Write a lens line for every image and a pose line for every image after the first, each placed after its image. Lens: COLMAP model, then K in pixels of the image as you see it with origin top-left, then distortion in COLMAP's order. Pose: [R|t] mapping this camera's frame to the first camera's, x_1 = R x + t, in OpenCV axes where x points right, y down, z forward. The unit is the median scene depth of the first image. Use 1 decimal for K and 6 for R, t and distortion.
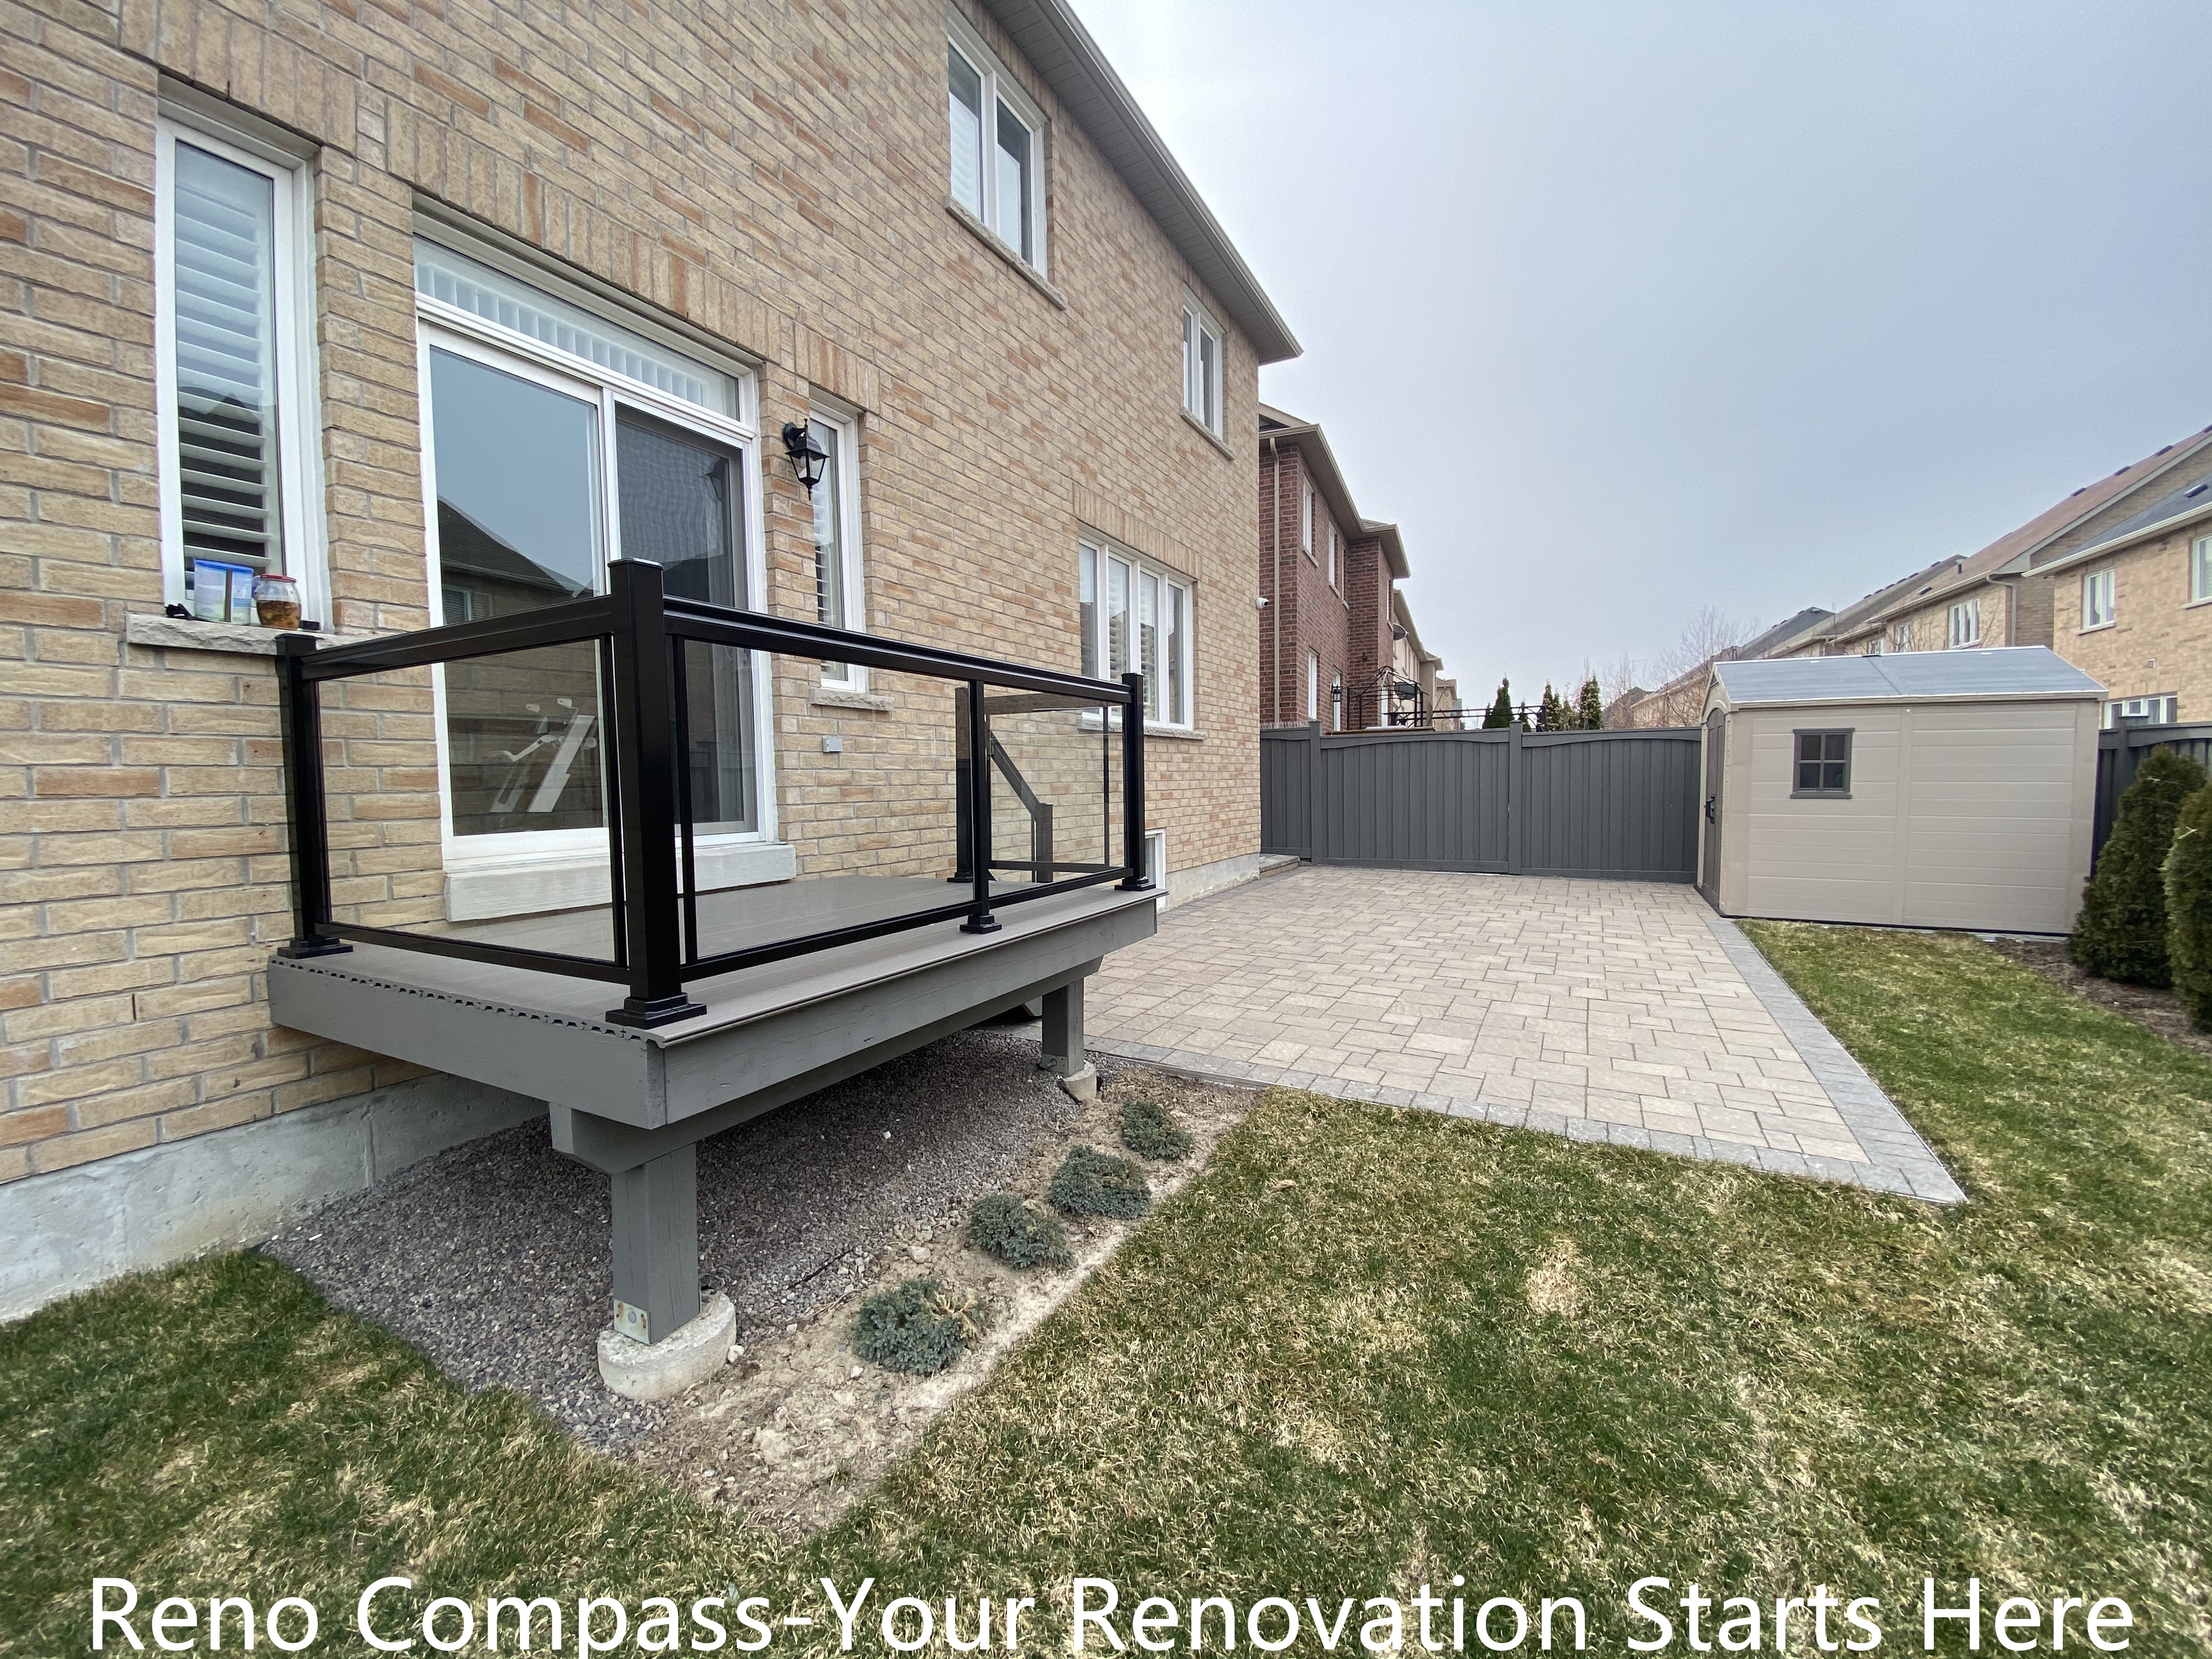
lens RADIAL K [[891.3, 0, 1104.3], [0, 891.3, 827.8], [0, 0, 1]] dist [0.021260, -0.020434]
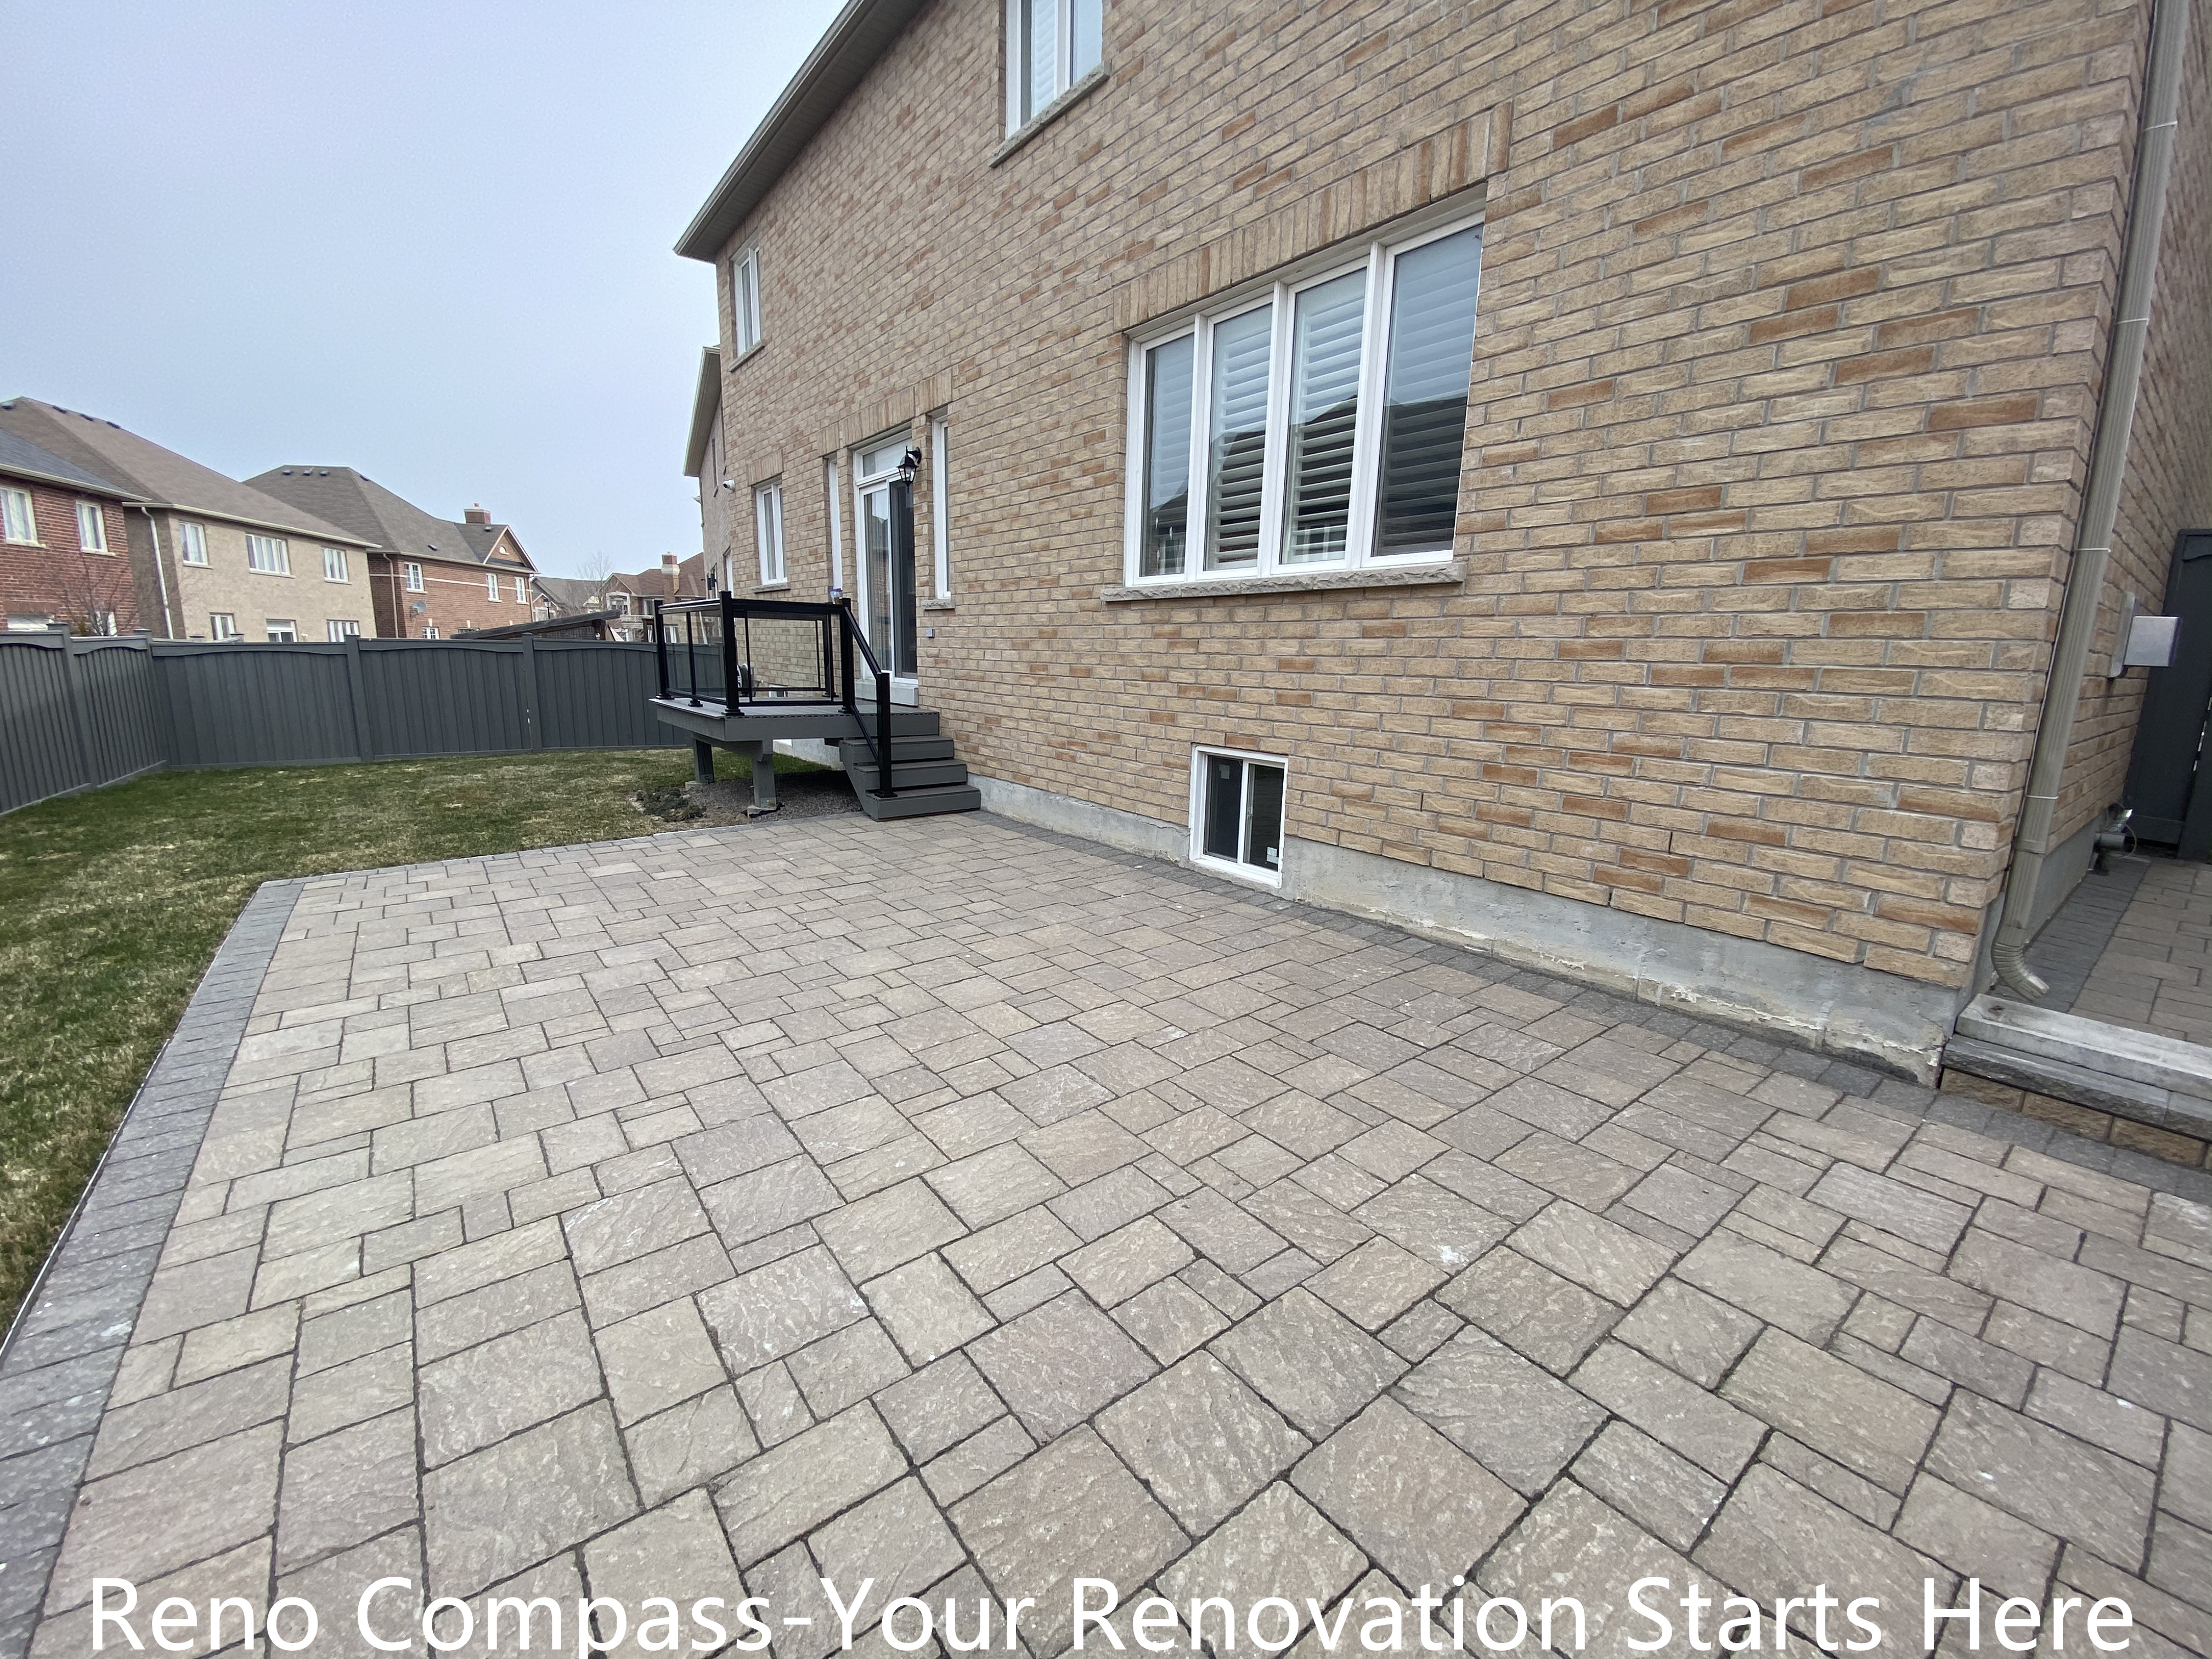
lens RADIAL K [[895.1, 0, 1104.0], [0, 895.1, 826.4], [0, 0, 1]] dist [0.020506, -0.022078]
pose [[-0.399780, 0.181576, -0.898447, 1.994700], [-0.057365, 0.973305, 0.222231, -0.226624], [0.914814, 0.140383, -0.378691, 3.427065]]
